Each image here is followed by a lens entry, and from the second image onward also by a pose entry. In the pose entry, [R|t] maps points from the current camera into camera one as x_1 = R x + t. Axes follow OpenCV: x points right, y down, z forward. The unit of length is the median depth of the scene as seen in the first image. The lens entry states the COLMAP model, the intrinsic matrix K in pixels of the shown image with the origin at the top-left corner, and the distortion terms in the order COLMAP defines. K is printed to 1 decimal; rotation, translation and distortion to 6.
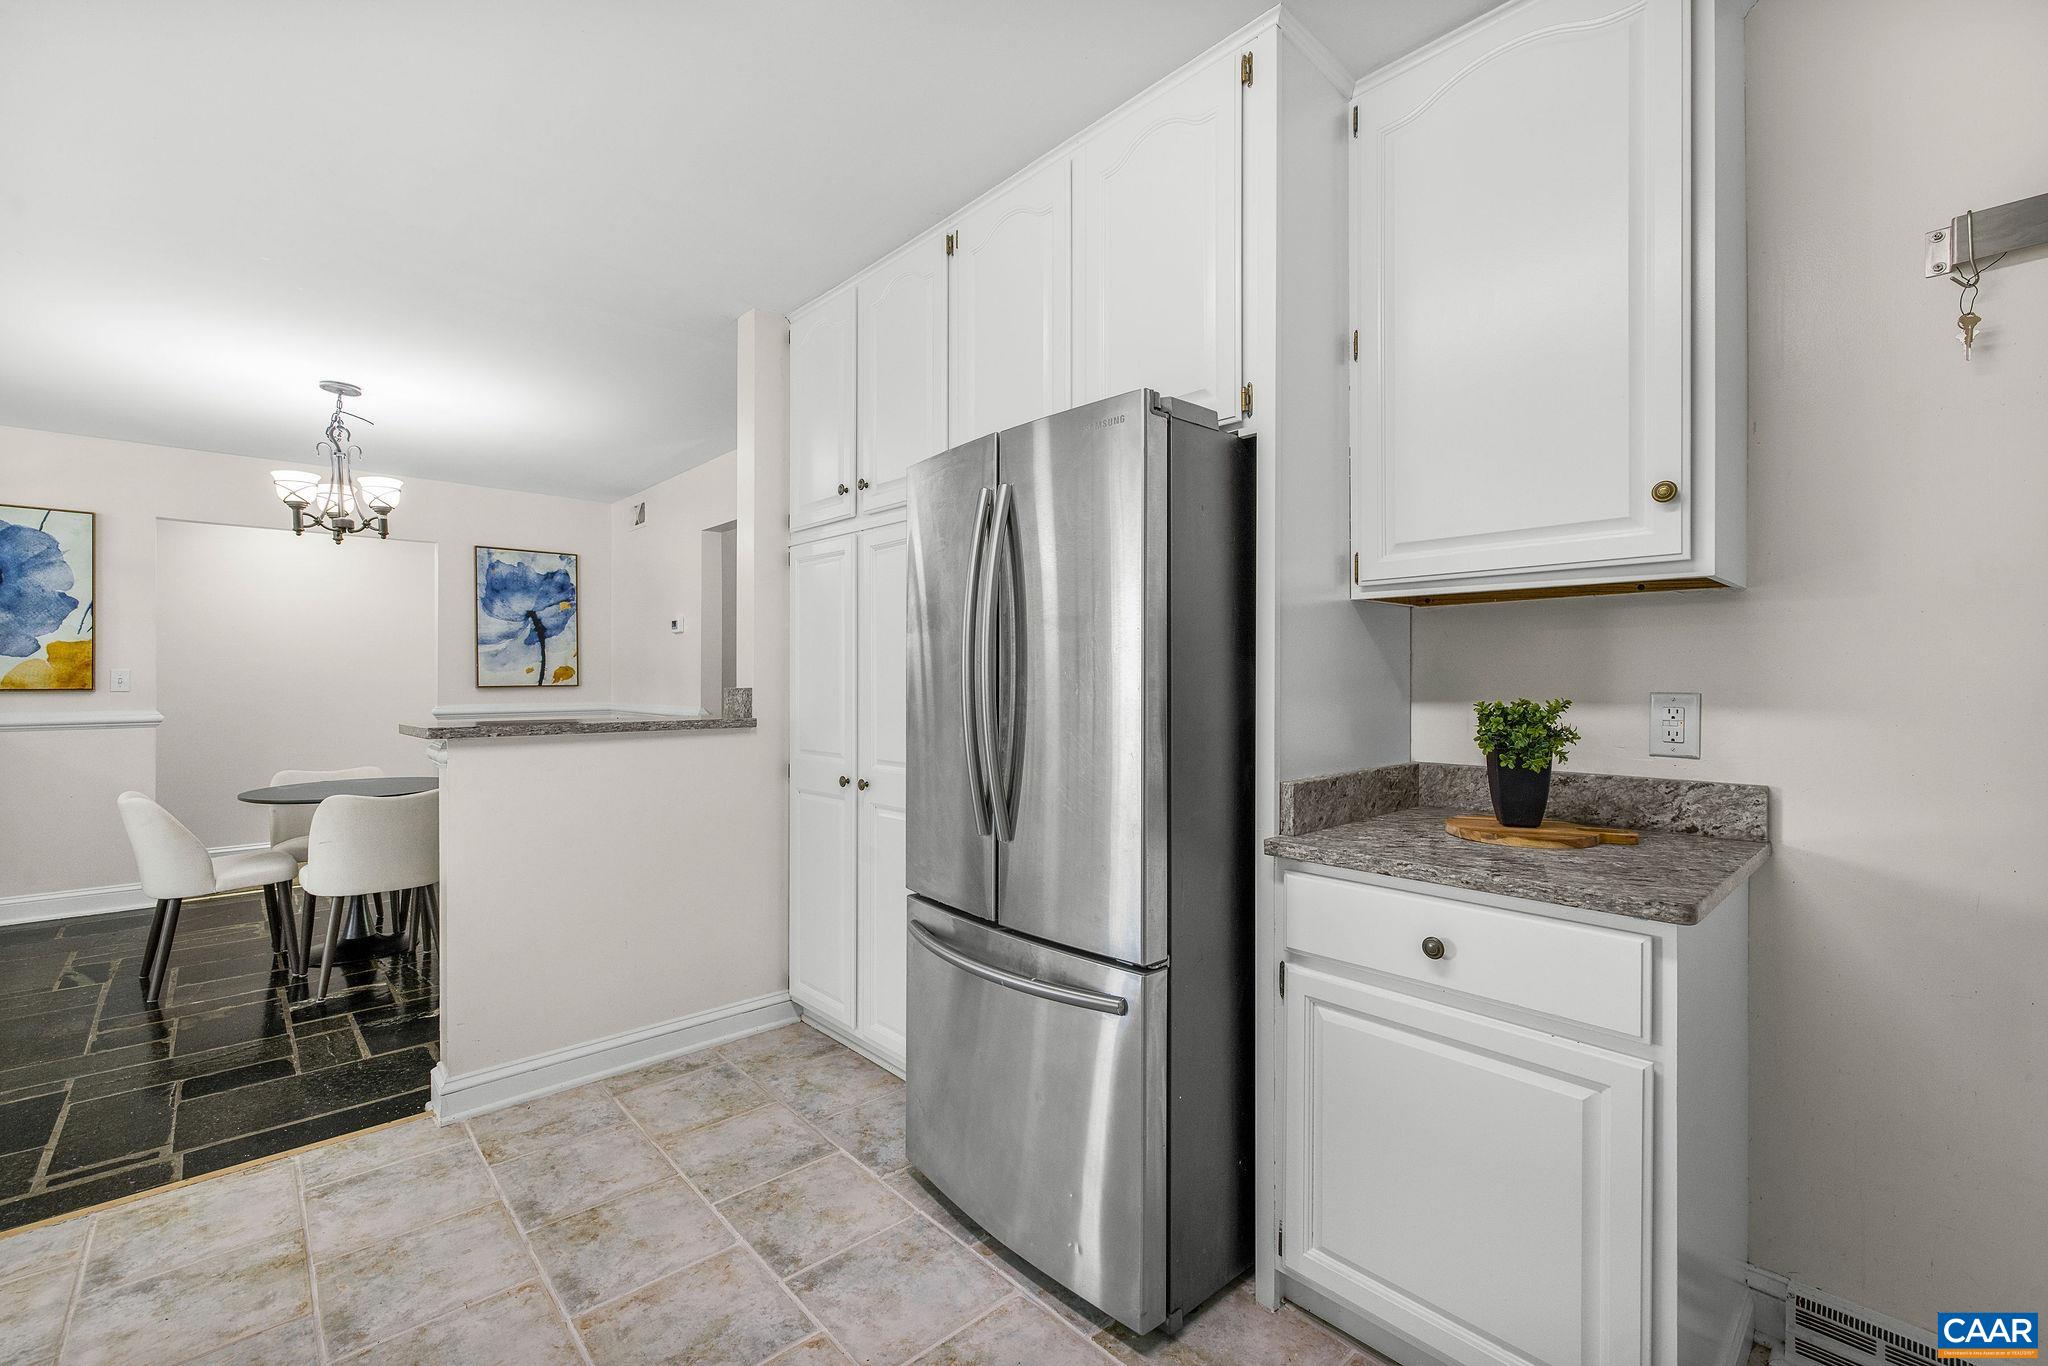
lens RADIAL K [[862.1, 0, 1024.0], [0, 862.1, 683.0], [0, 0, 1]] dist [0.001396, -0.000003]
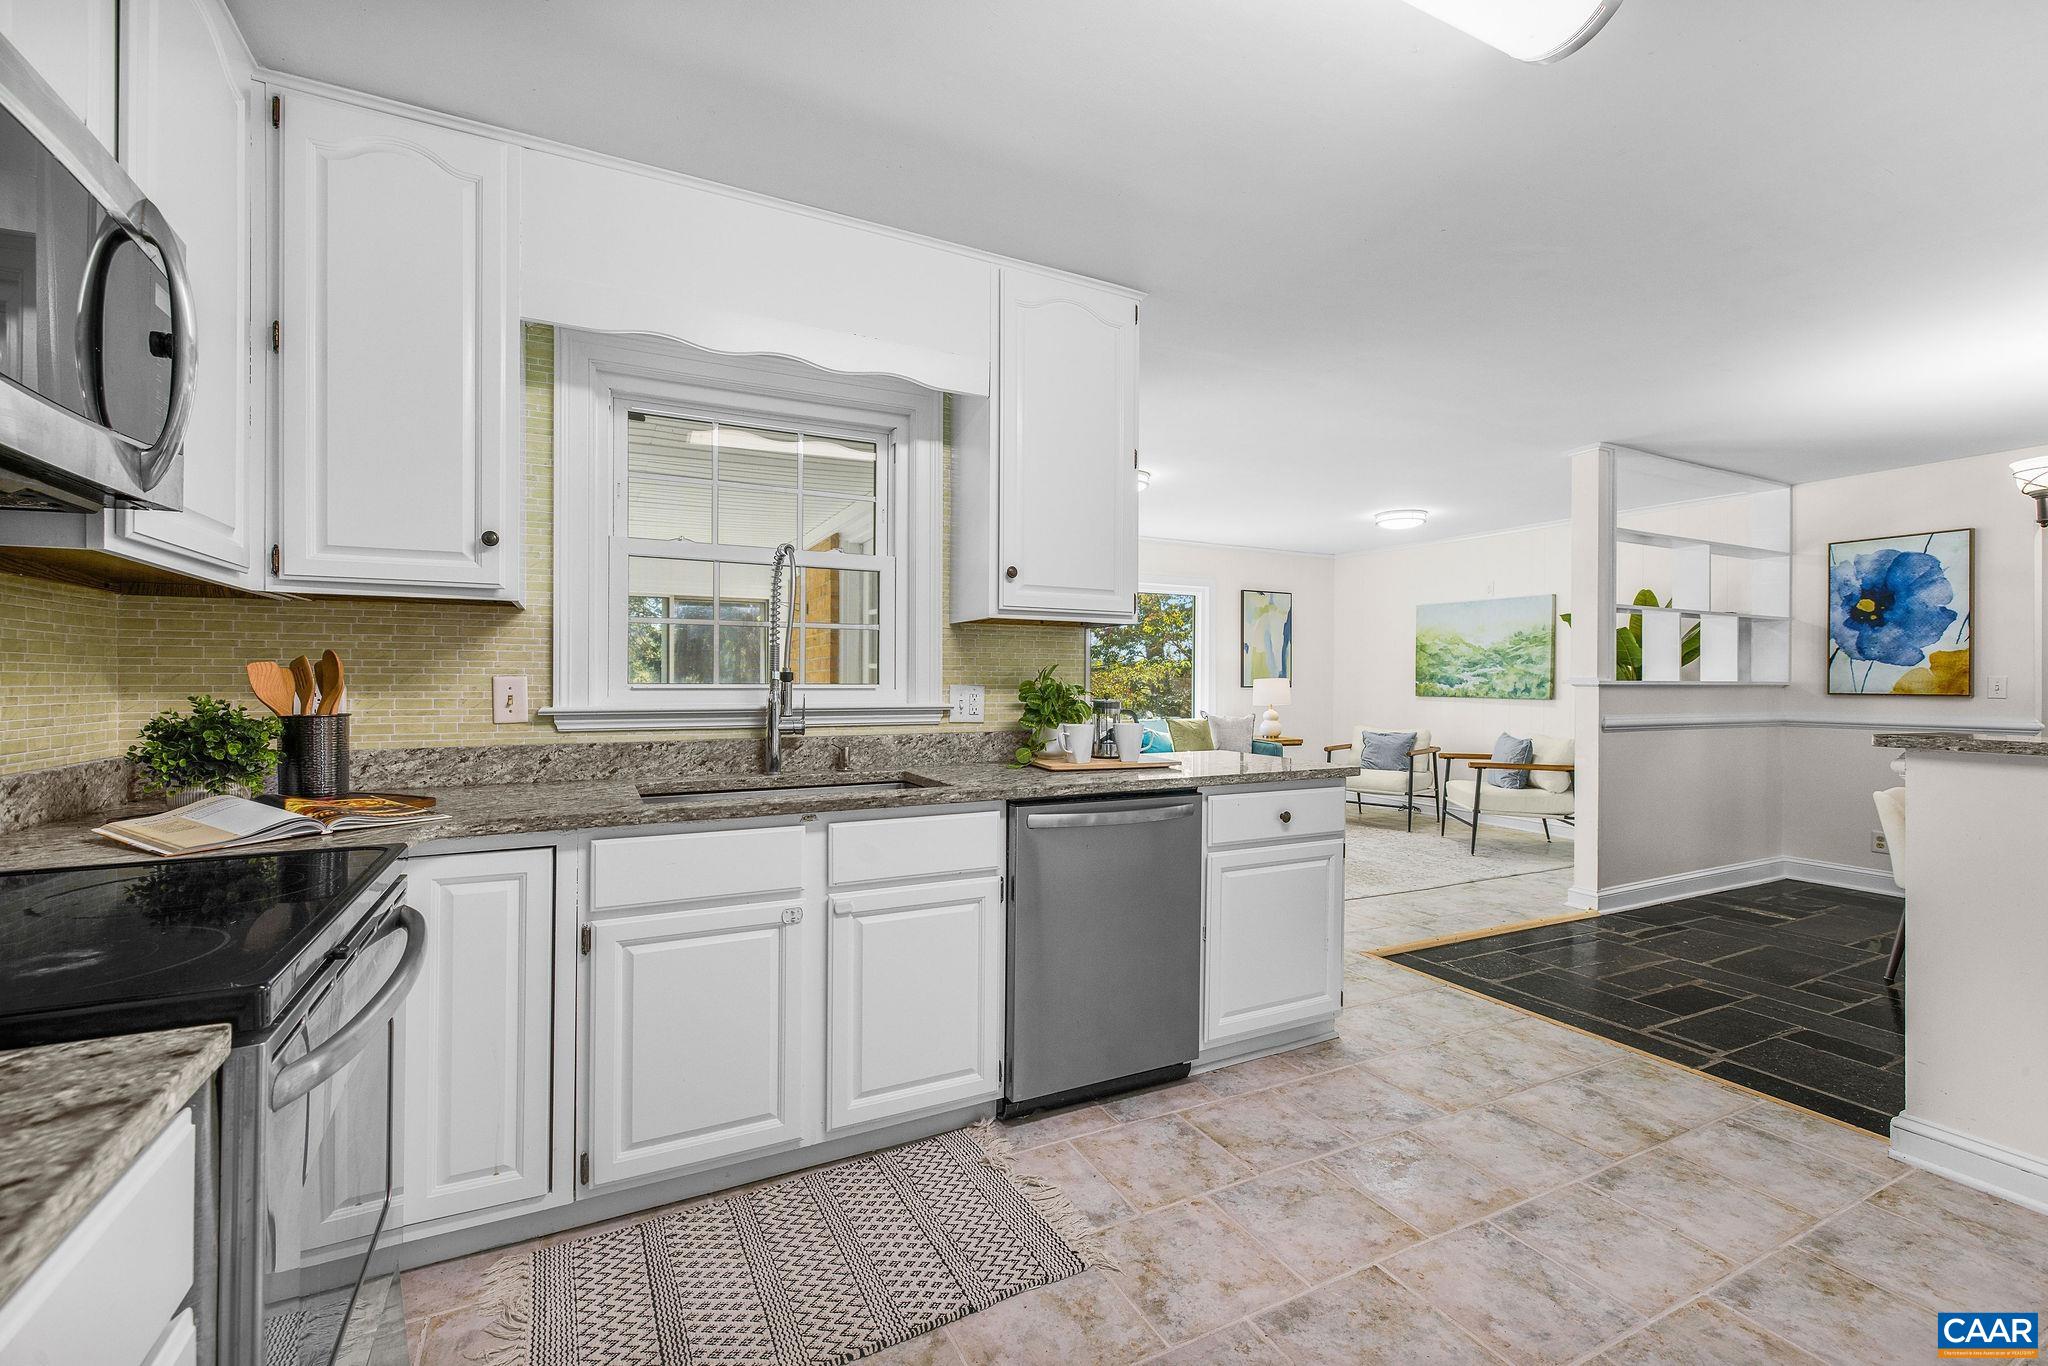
lens RADIAL K [[865.3, 0, 1021.5], [0, 865.3, 677.4], [0, 0, 1]] dist [0.000278, -0.000369]
pose [[-0.276306, -0.005787, -0.961052, 0.524330], [-0.011344, 0.999932, -0.002760, 0.002633], [0.961003, 0.010139, -0.276352, 0.359838]]
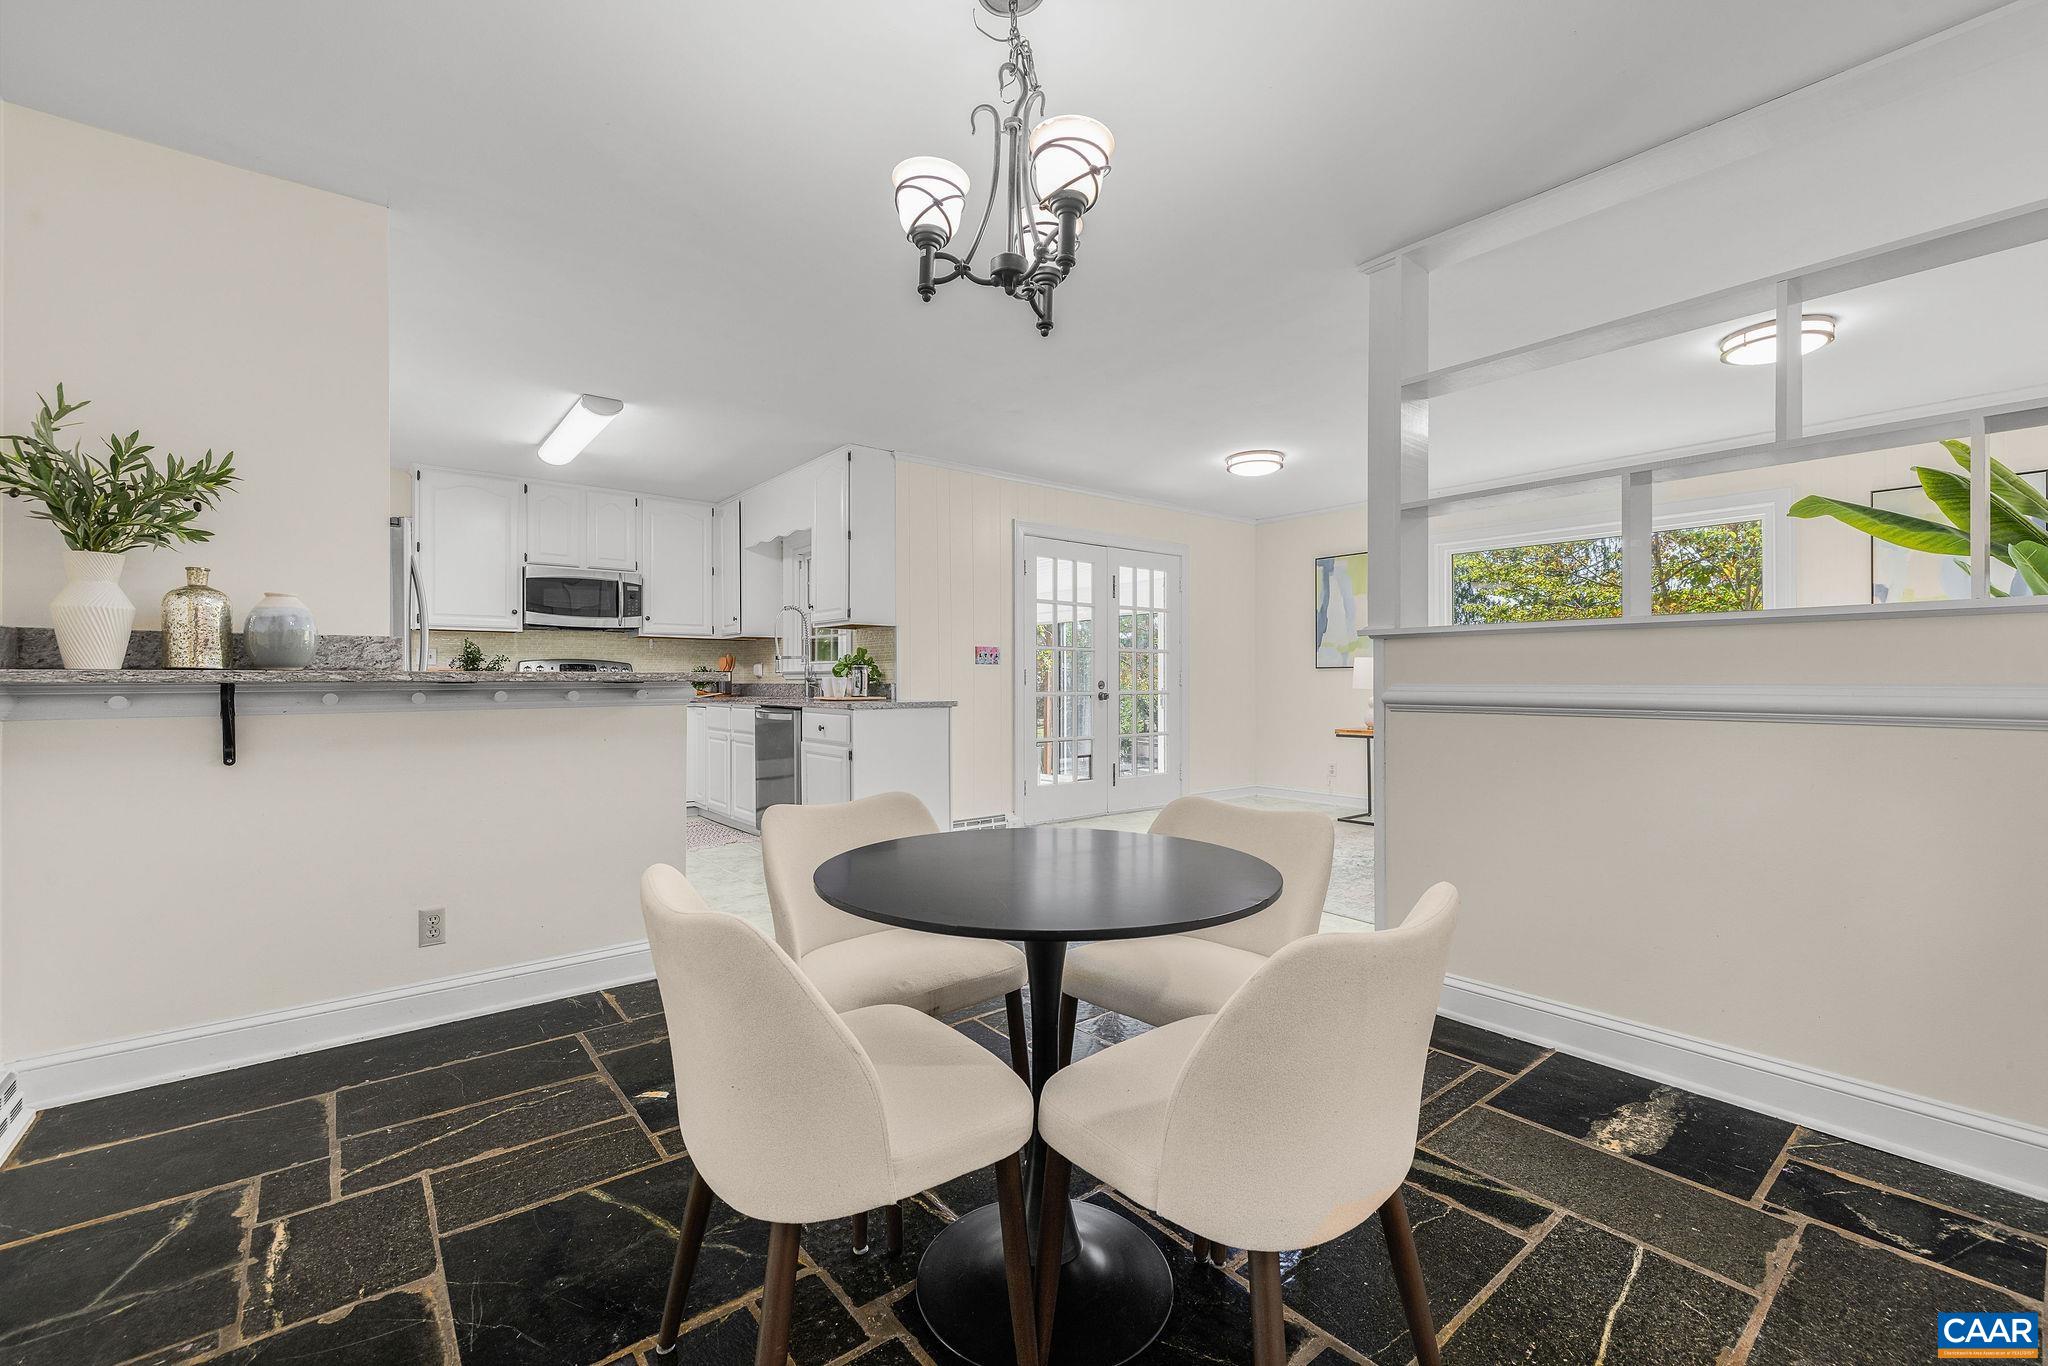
lens RADIAL K [[855.2, 0, 1021.9], [0, 855.2, 678.4], [0, 0, 1]] dist [0.001009, -0.000054]
pose [[-0.997318, -0.001902, 0.073164, -1.407684], [-0.001725, 0.999995, 0.002485, 0.060963], [-0.073168, 0.002352, -0.997317, 2.479498]]
